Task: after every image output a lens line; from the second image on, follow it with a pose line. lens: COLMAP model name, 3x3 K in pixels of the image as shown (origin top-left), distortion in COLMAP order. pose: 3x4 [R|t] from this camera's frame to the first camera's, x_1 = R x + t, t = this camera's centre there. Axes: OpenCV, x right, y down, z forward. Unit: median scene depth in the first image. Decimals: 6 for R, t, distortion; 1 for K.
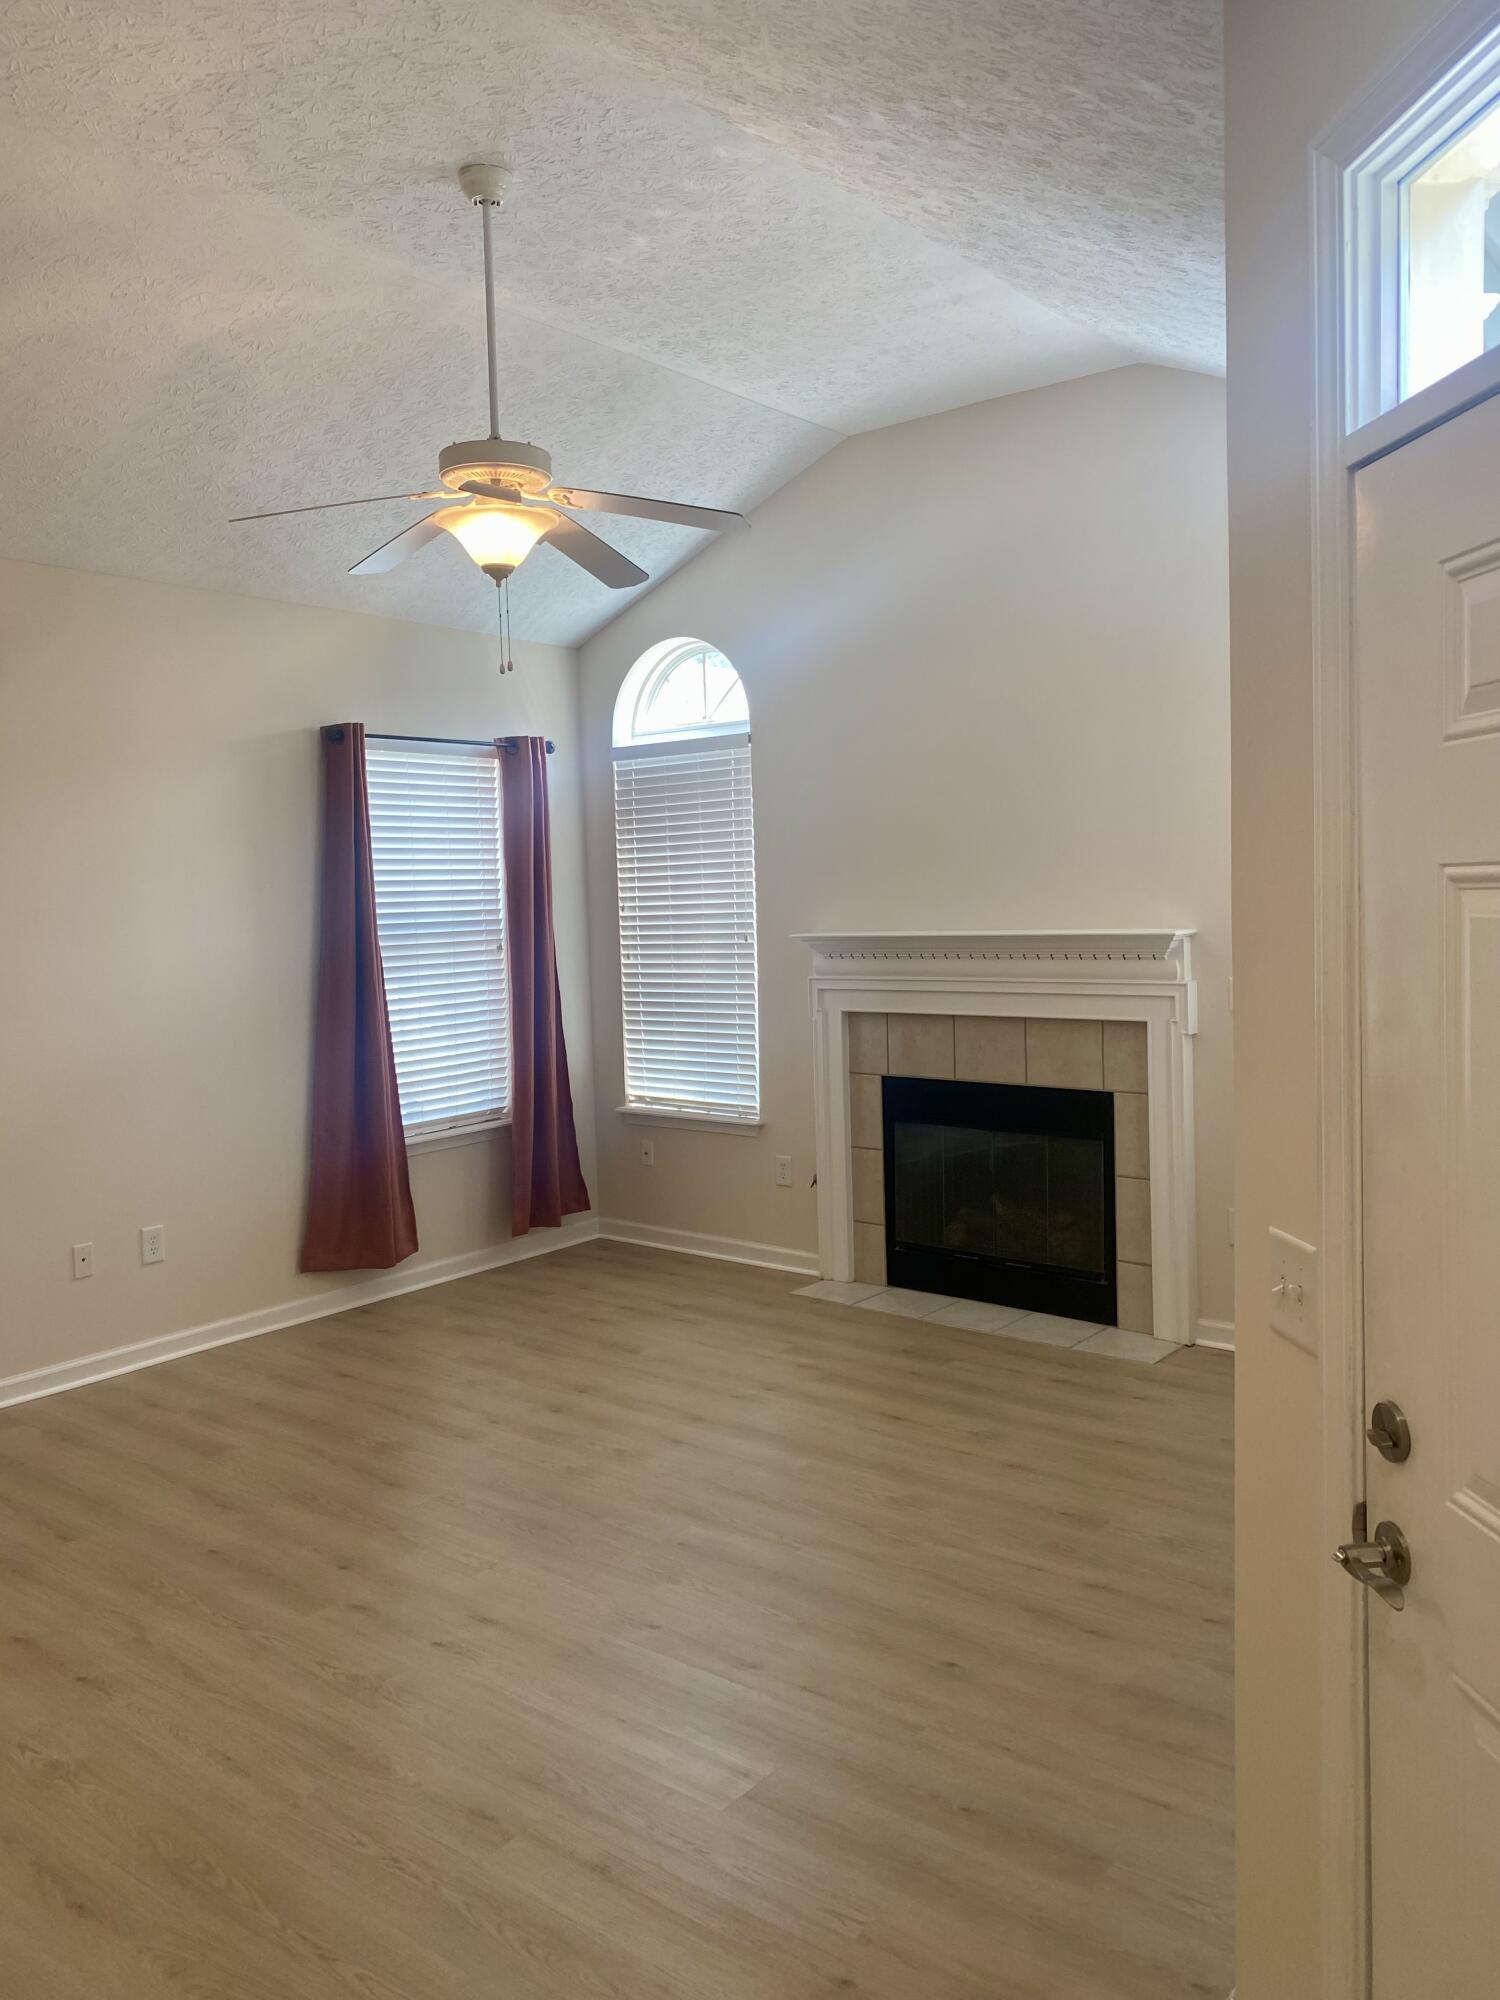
lens RADIAL K [[1526.6, 0, 731.2], [0, 1526.6, 954.2], [0, 0, 1]] dist [0.041848, -0.048268]
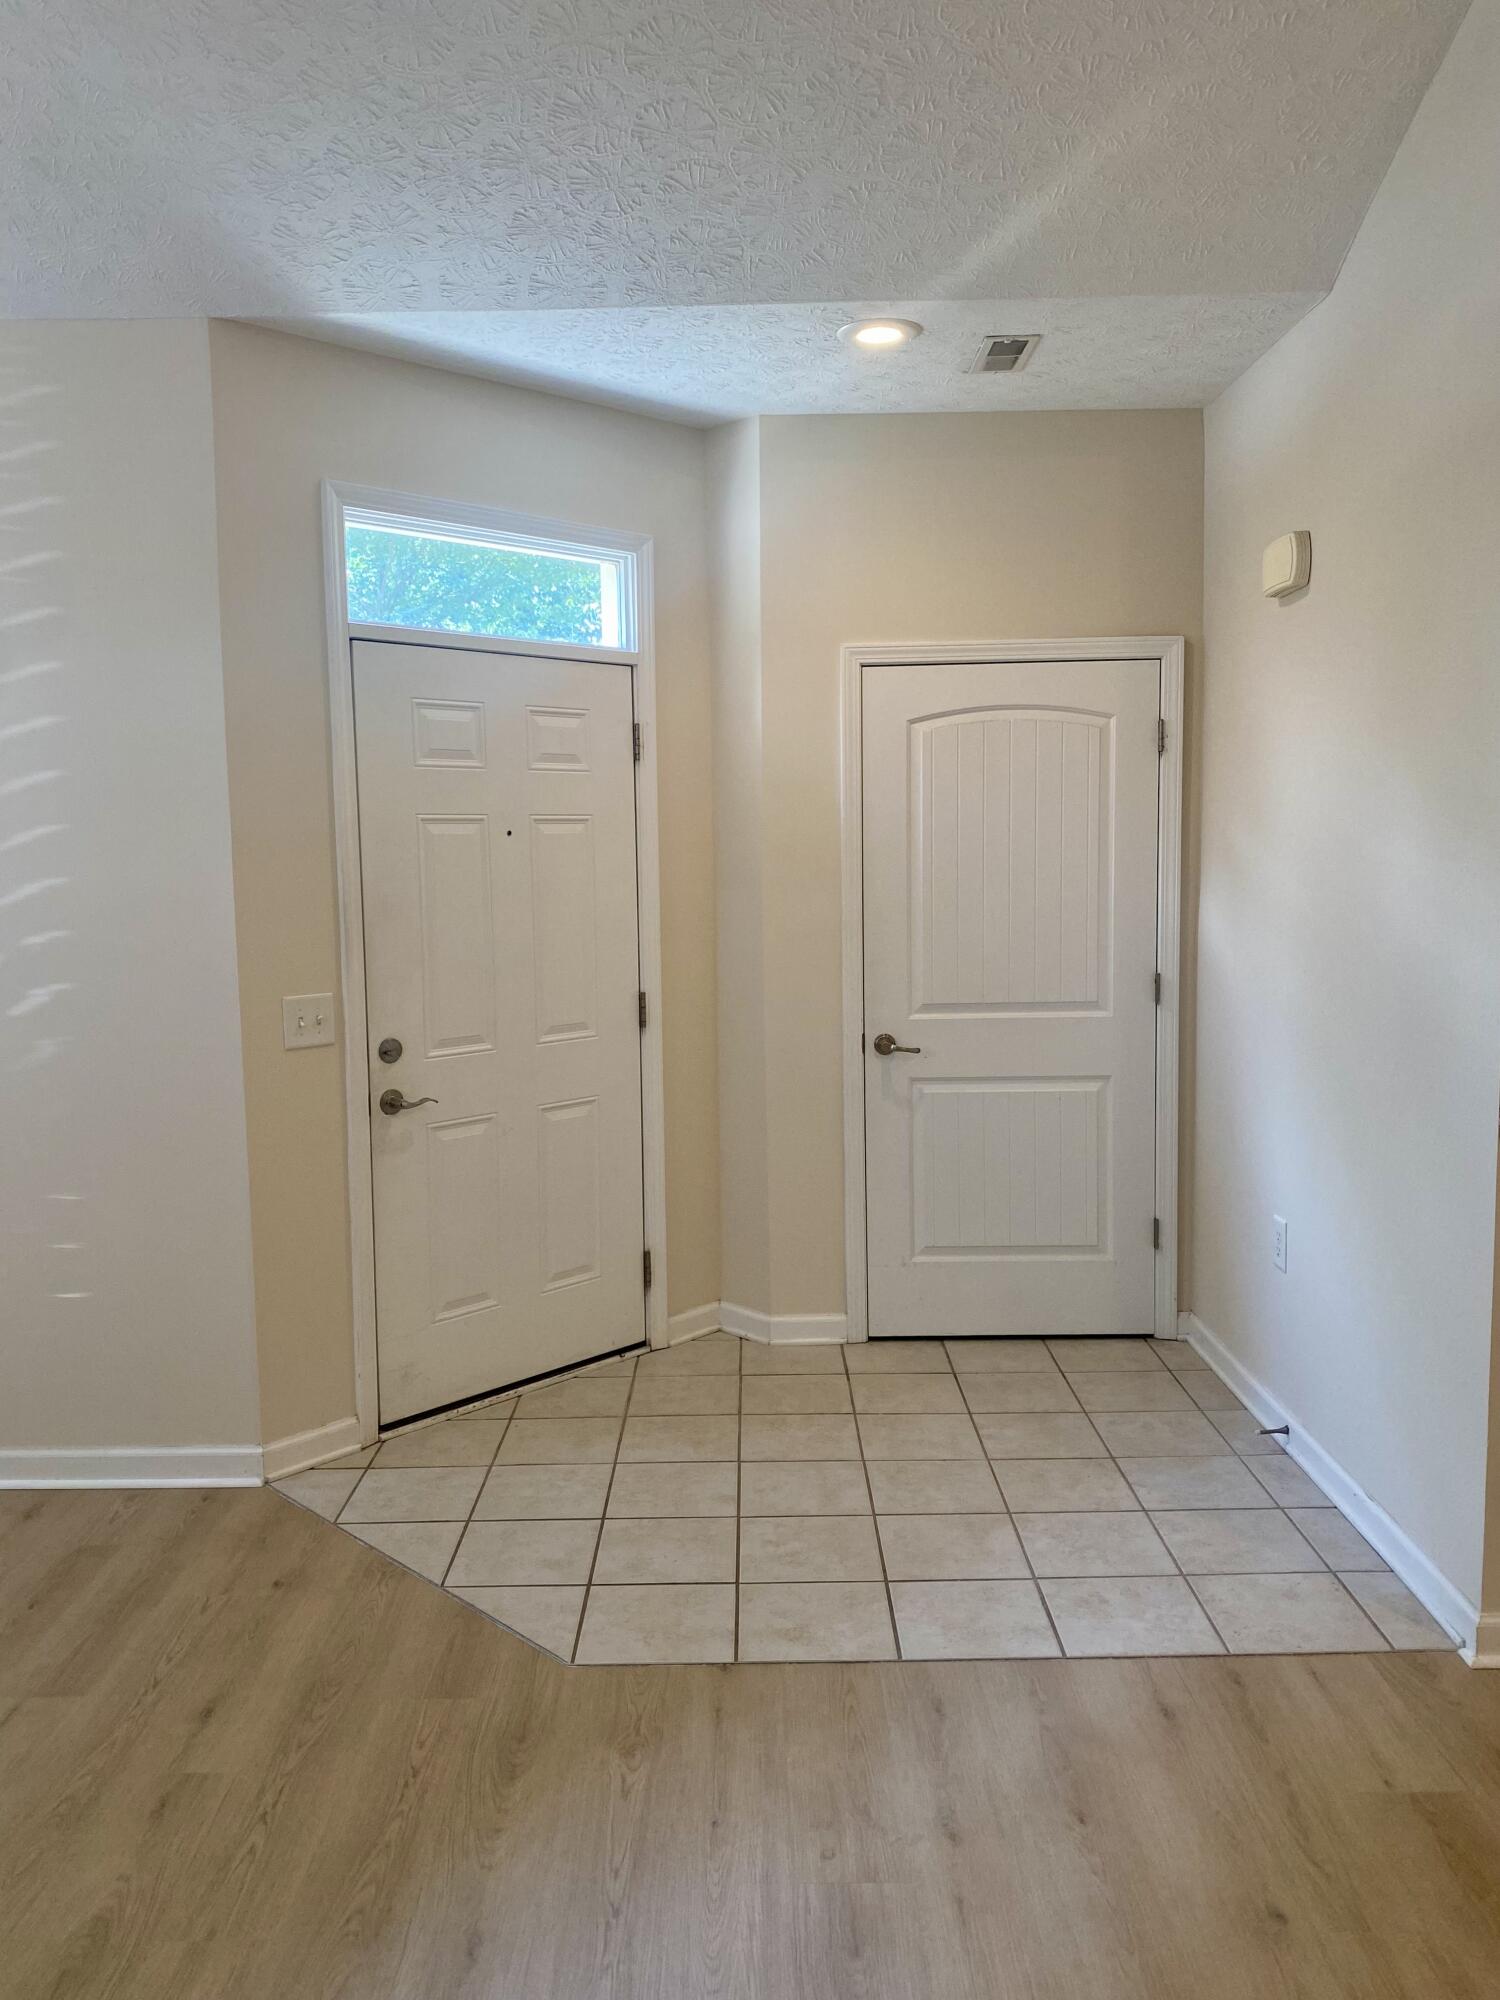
lens RADIAL K [[1526.6, 0, 735.0], [0, 1526.6, 975.8], [0, 0, 1]] dist [0.041848, -0.048268]
pose [[-0.620803, -0.036828, 0.783101, -0.495373], [0.060971, 0.993602, 0.095062, -0.000395], [-0.781592, 0.106761, -0.614586, 0.572274]]
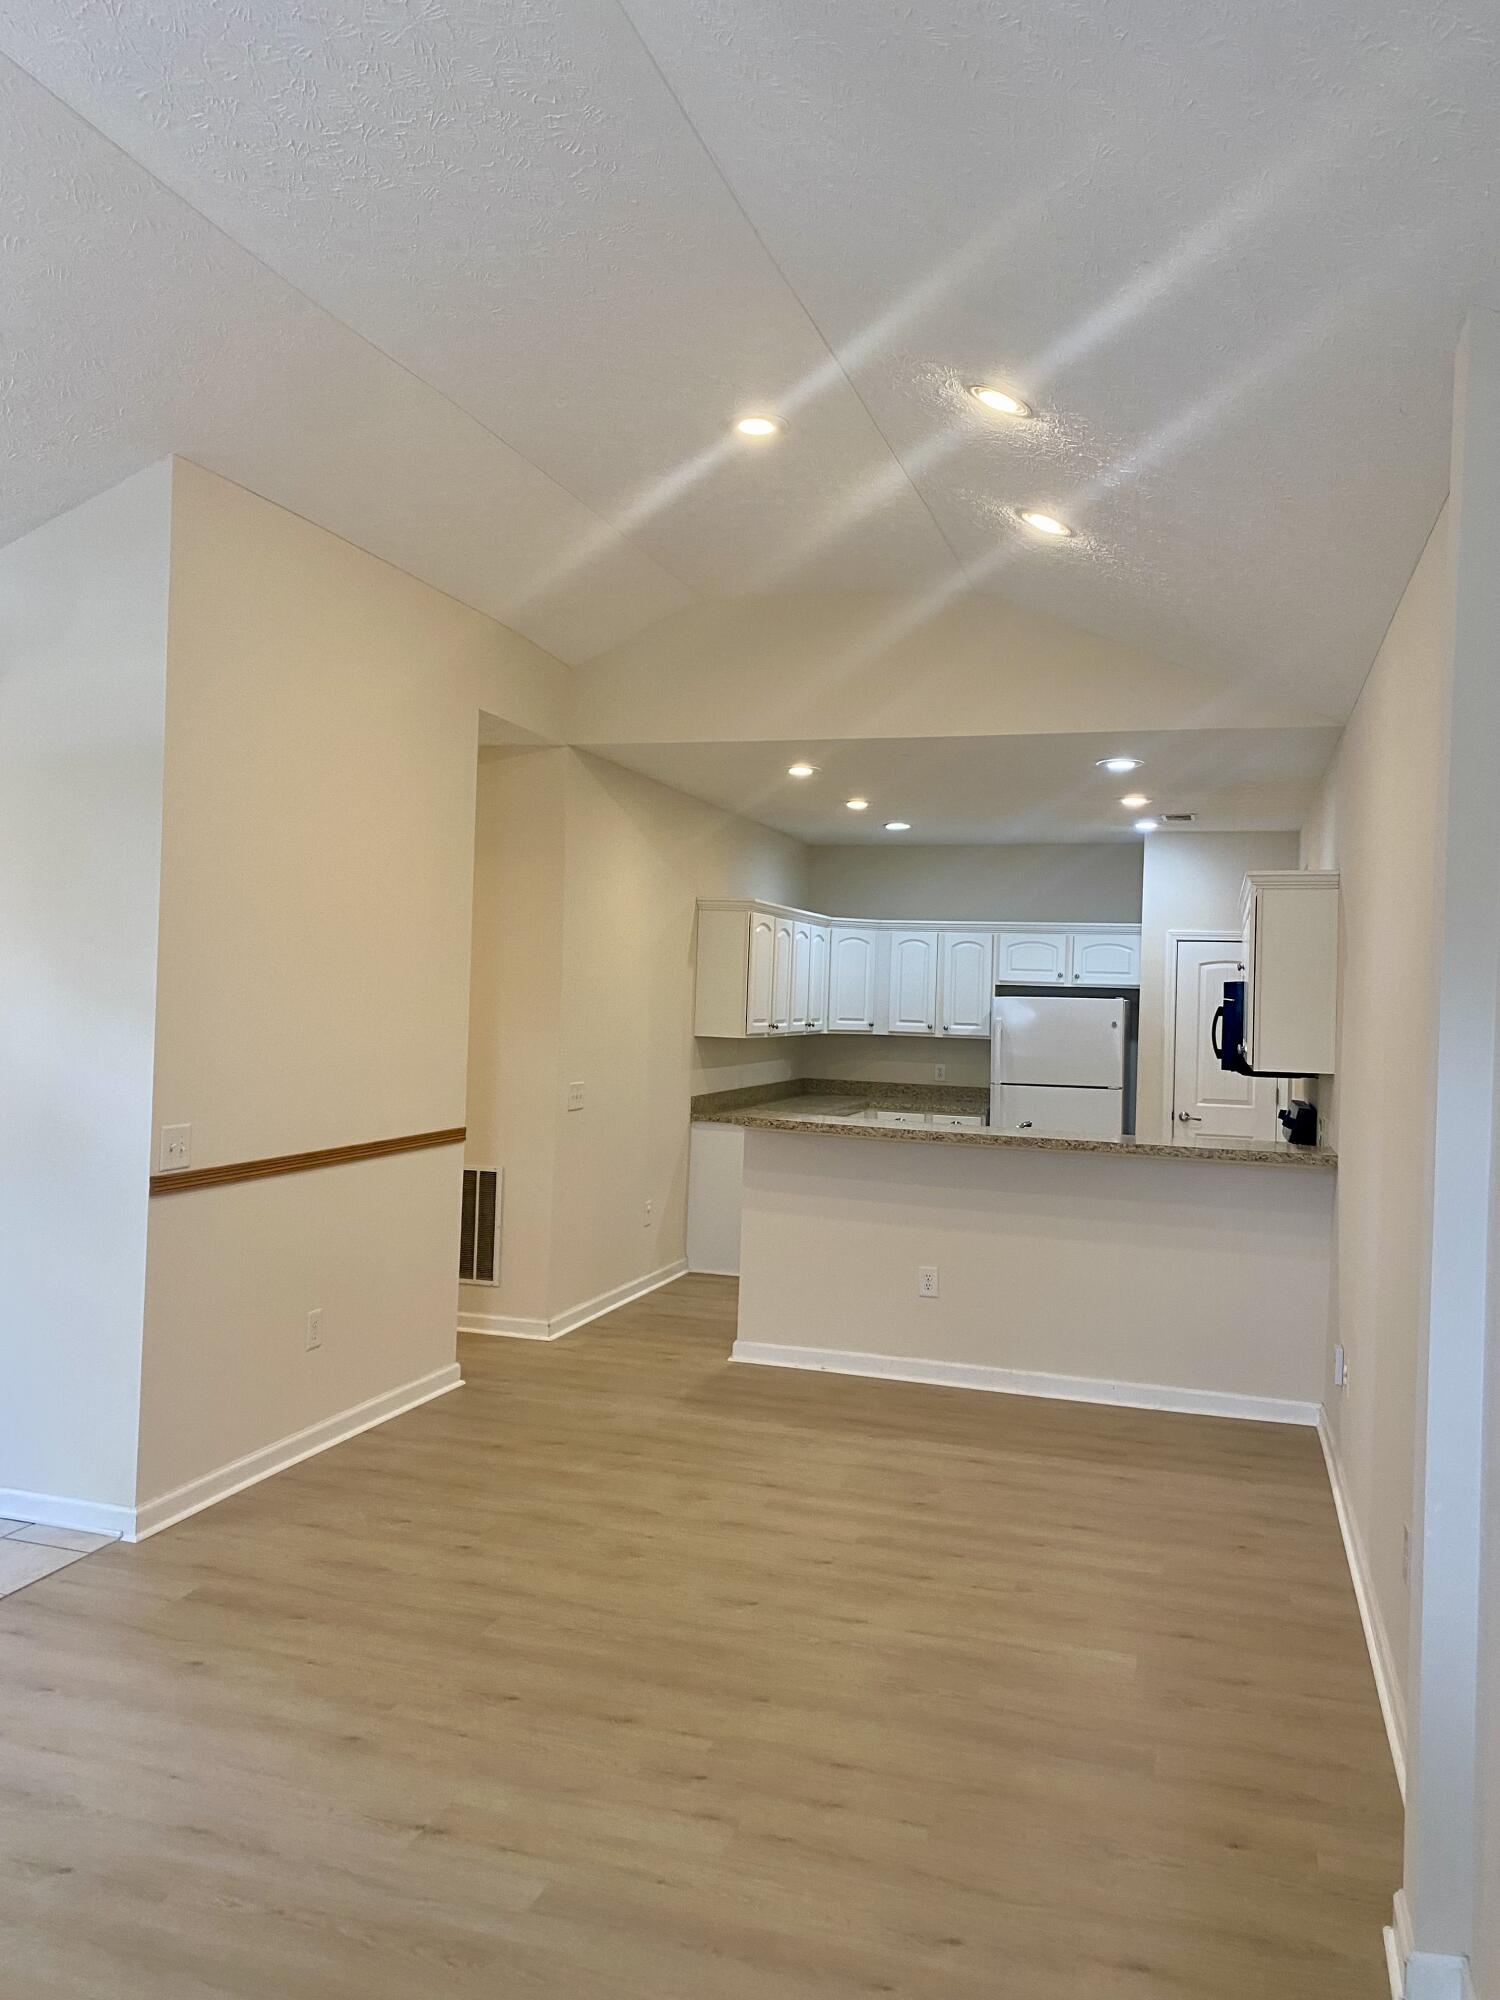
lens RADIAL K [[1526.6, 0, 728.6], [0, 1526.6, 965.9], [0, 0, 1]] dist [0.041848, -0.048268]
pose [[-0.933557, -0.012359, -0.358216, -0.266683], [-0.022766, 0.999432, 0.024848, -0.029001], [0.357706, 0.031352, -0.933308, 0.905728]]
